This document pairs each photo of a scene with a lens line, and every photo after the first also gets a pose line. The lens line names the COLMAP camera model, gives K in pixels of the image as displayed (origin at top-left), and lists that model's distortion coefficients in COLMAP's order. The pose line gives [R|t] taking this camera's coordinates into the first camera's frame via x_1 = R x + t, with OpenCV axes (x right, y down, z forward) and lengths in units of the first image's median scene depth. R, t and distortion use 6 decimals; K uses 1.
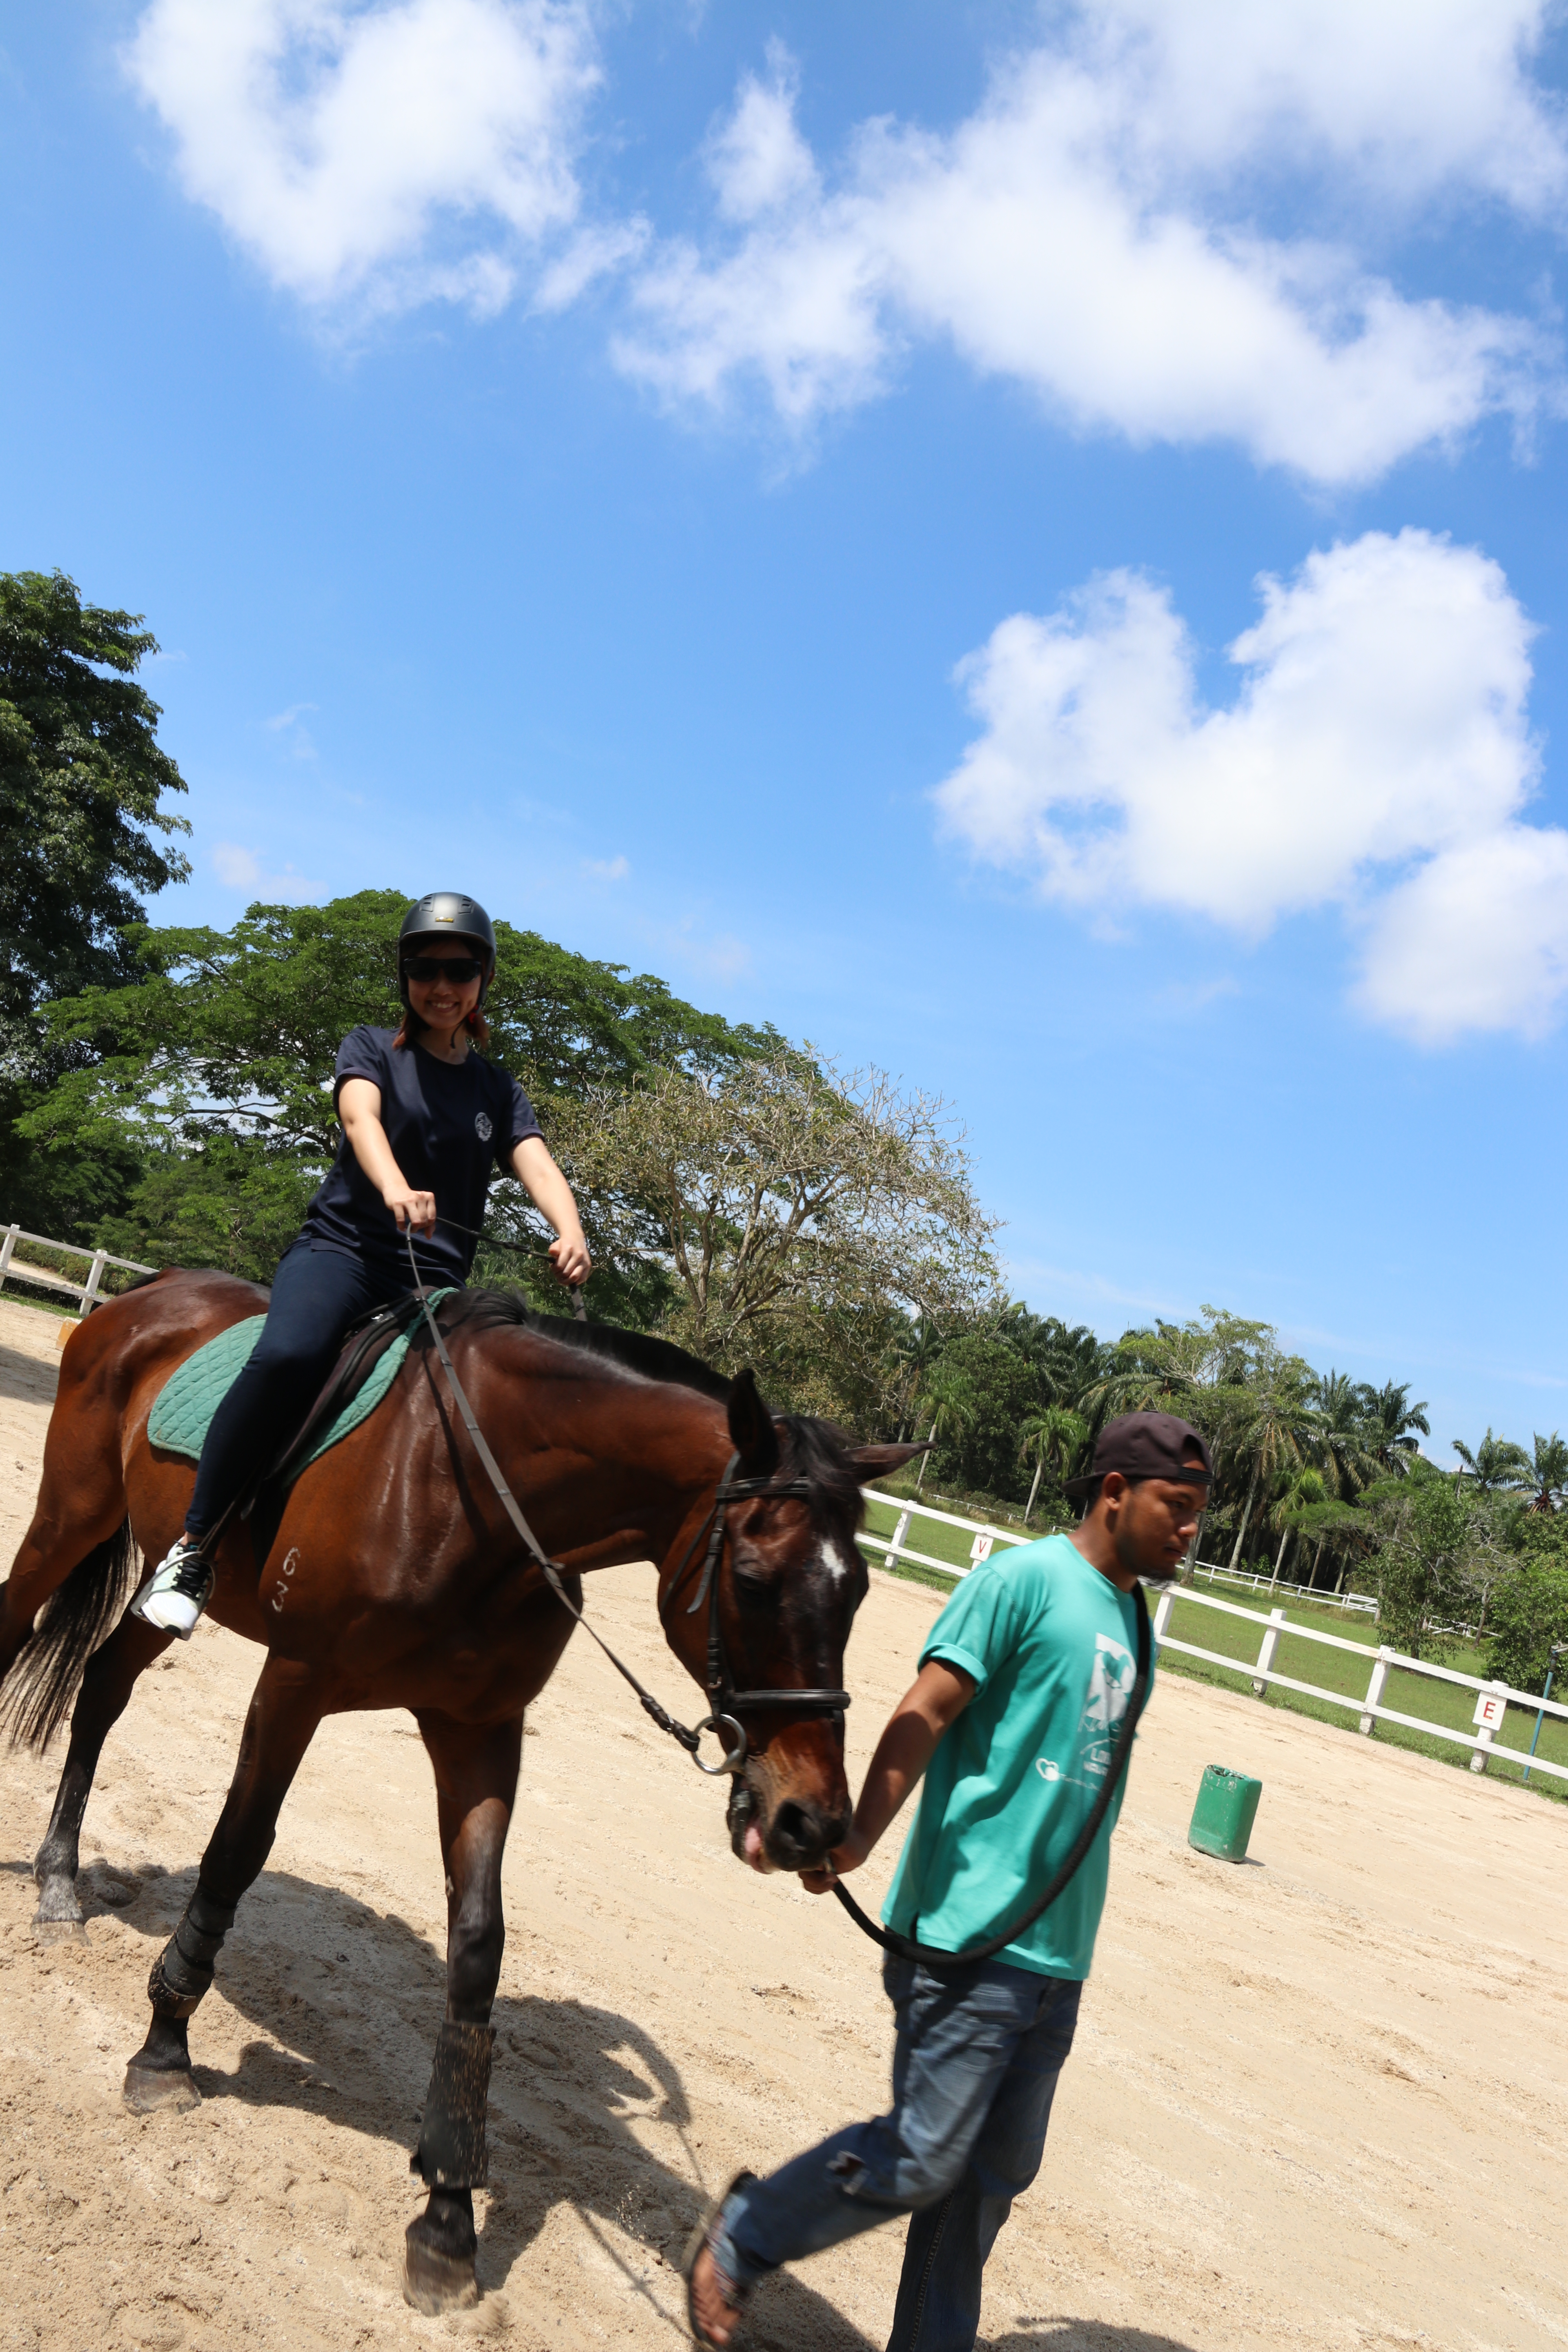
lens RADIAL K [[1848.6, 0, 765.7], [0, 1848.6, 1176.7], [0, 0, 1]] dist [-0.126853, 0.120110]
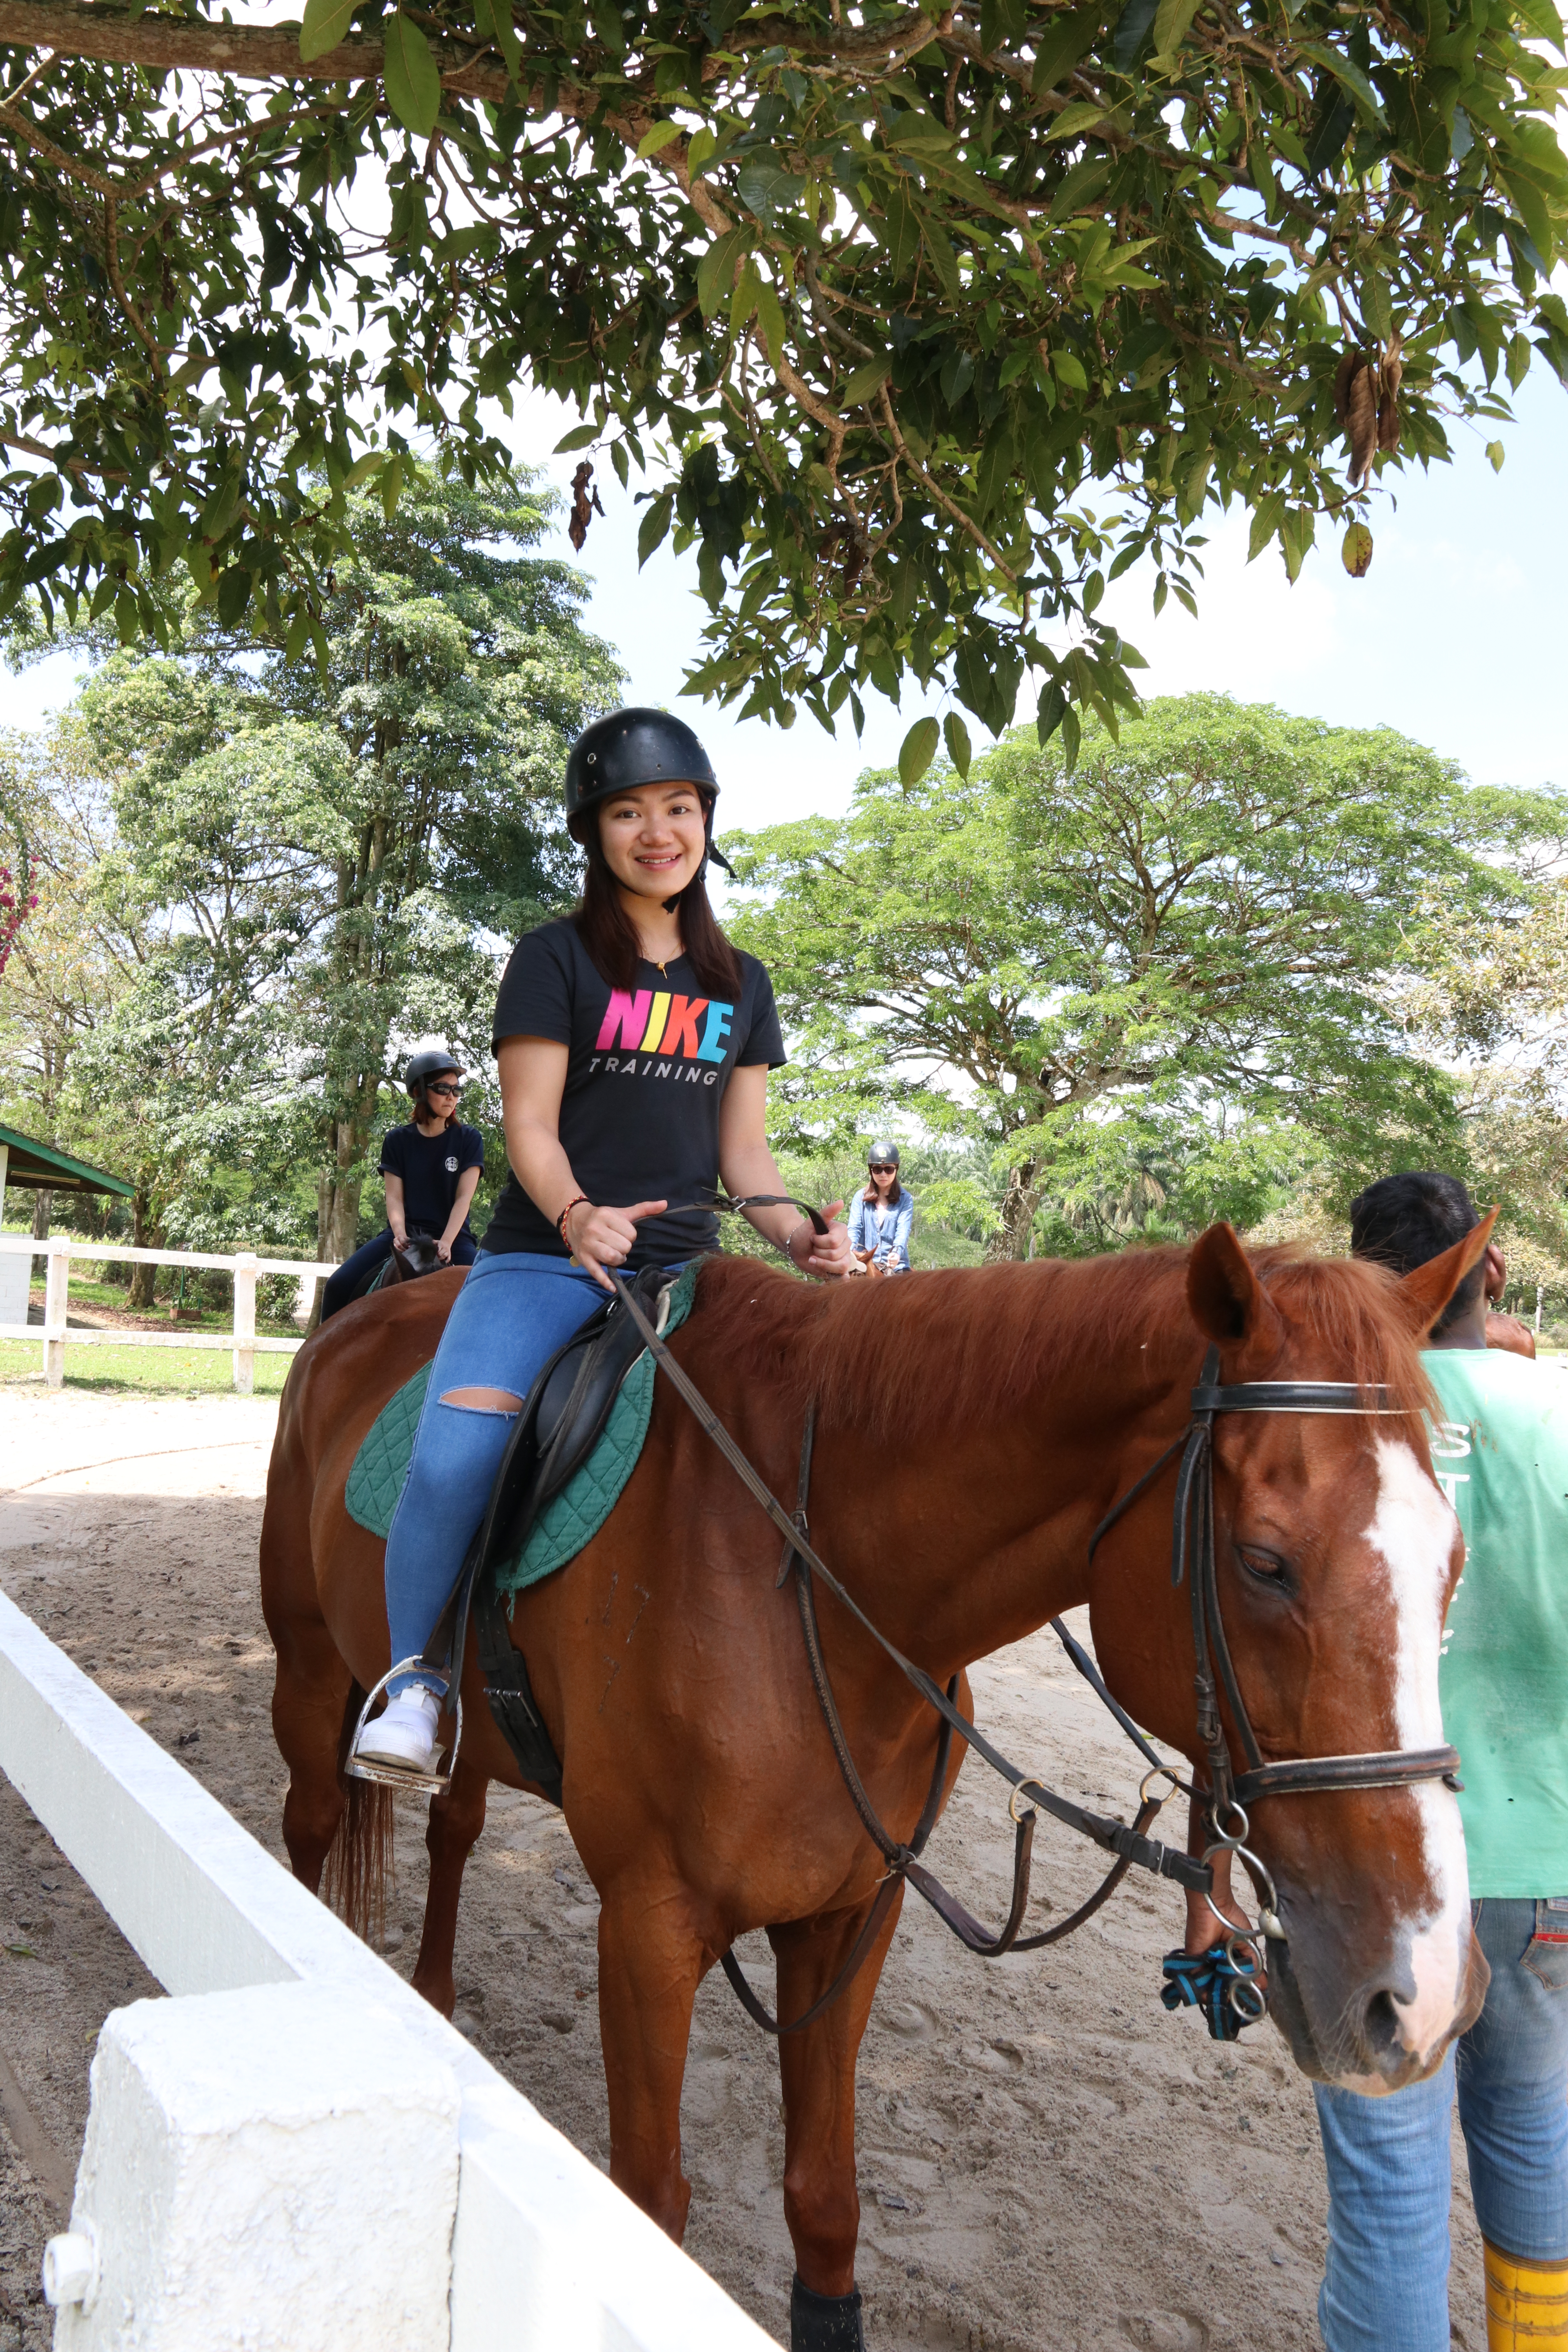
lens RADIAL K [[1846.4, 0, 772.7], [0, 1846.4, 1179.8], [0, 0, 1]] dist [-0.117206, 0.102525]
pose [[0.966279, -0.208066, -0.151701, -0.210817], [0.218501, 0.974255, 0.055532, -0.036158], [0.136241, -0.086806, 0.986865, 0.238706]]
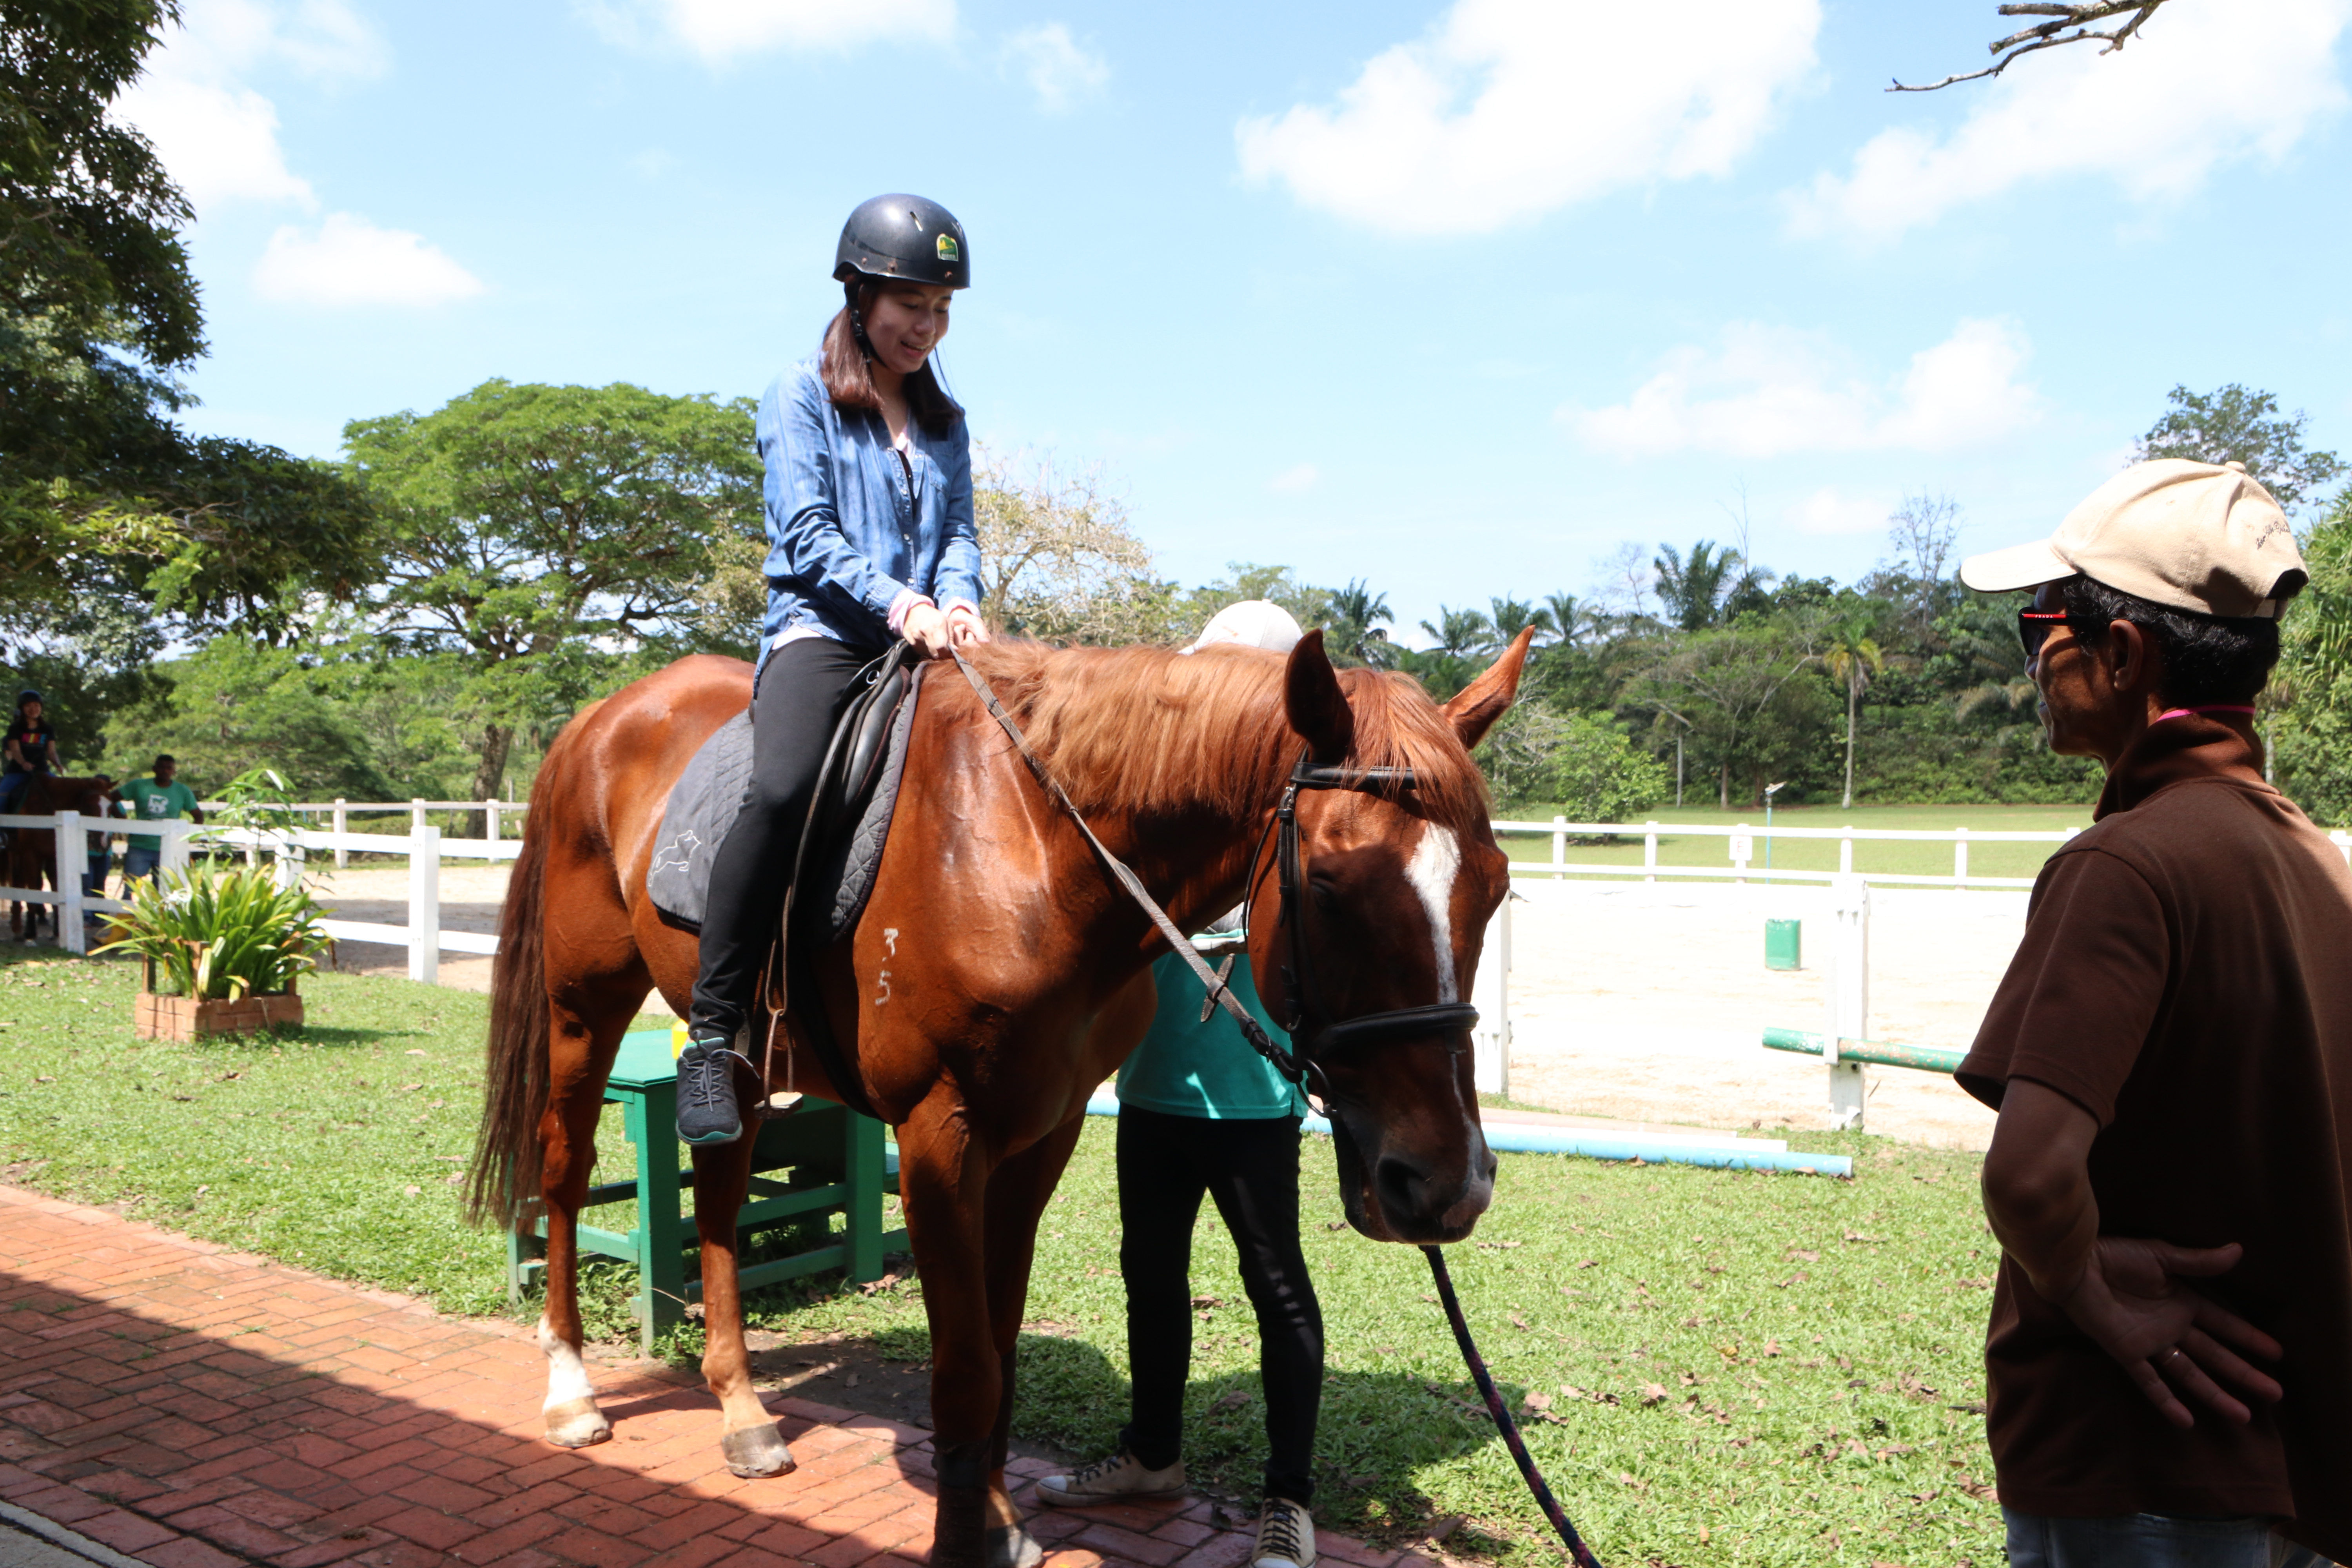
lens RADIAL K [[1912.4, 0, 1175.1], [0, 1912.4, 820.2], [0, 0, 1]] dist [-0.126650, 0.135518]
pose [[0.933581, -0.274418, 0.230479, -0.137433], [0.225993, 0.949958, 0.215653, -0.054340], [-0.278124, -0.149243, 0.948880, -0.097959]]
